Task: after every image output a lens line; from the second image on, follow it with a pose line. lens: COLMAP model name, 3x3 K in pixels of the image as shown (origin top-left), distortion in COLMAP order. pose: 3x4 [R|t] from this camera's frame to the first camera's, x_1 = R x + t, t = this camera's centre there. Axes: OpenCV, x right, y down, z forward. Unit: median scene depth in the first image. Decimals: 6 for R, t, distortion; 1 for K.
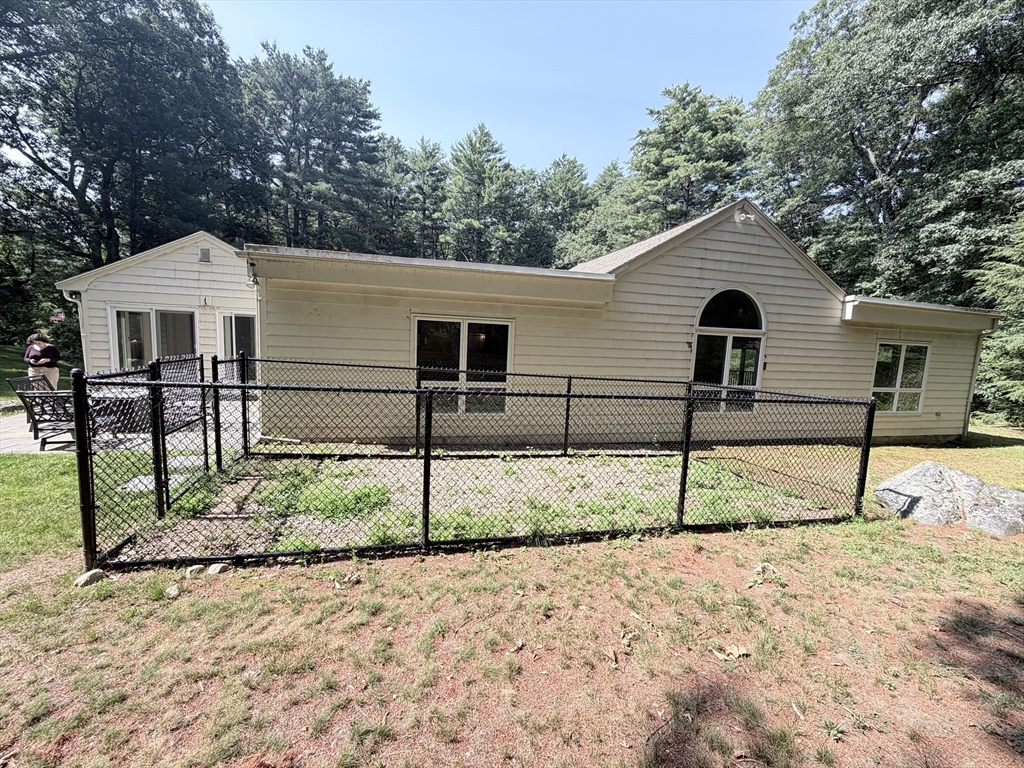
lens RADIAL K [[405.2, 0, 511.1], [0, 405.2, 385.8], [0, 0, 1]] dist [-0.002967, -0.000012]
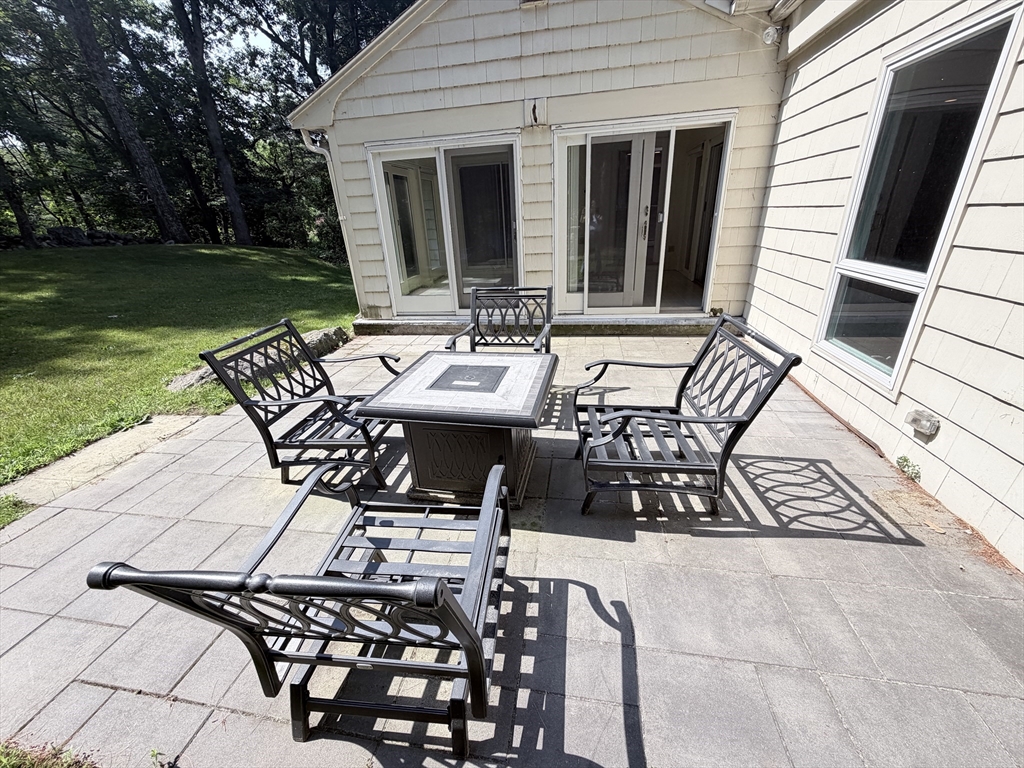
lens RADIAL K [[405.2, 0, 511.2], [0, 405.2, 385.1], [0, 0, 1]] dist [-0.002967, -0.000012]
pose [[0.905605, 0.077322, -0.417015, -0.247857], [0.043252, 0.961278, 0.272164, -0.019757], [0.421911, -0.264510, 0.867194, 0.229229]]
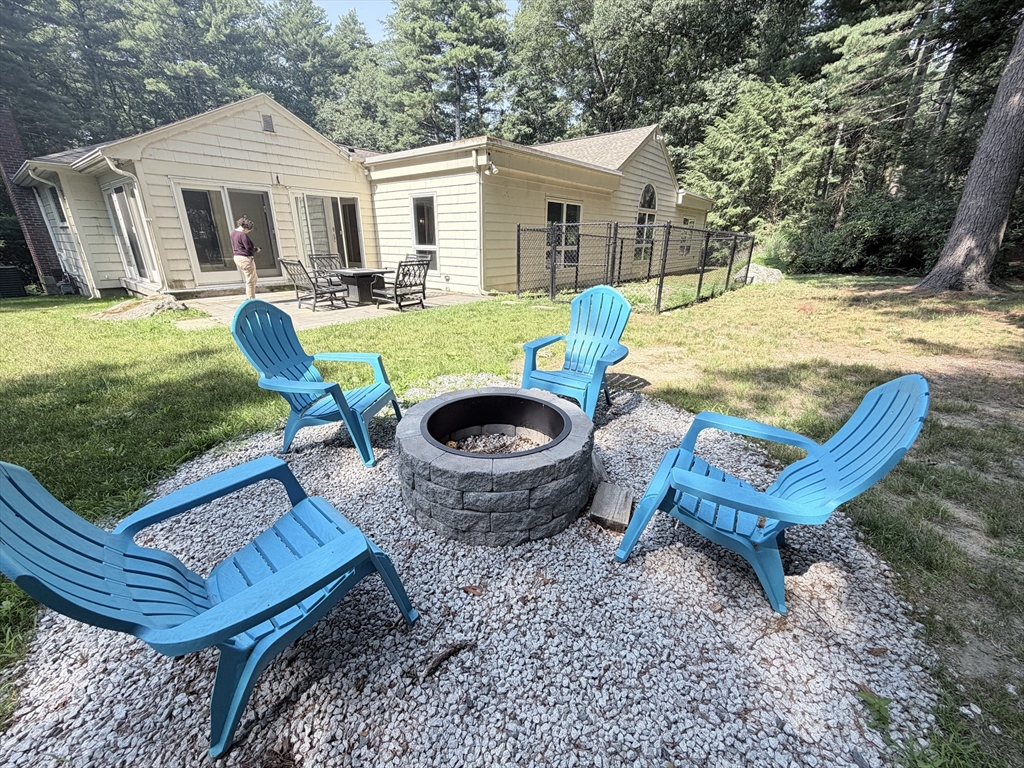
lens RADIAL K [[405.2, 0, 516.2], [0, 405.2, 389.8], [0, 0, 1]] dist [-0.002967, -0.000012]
pose [[0.788084, -0.253784, 0.560818, -0.418916], [0.103119, 0.952613, 0.286174, 0.018479], [-0.606869, -0.167698, 0.776909, -0.060120]]
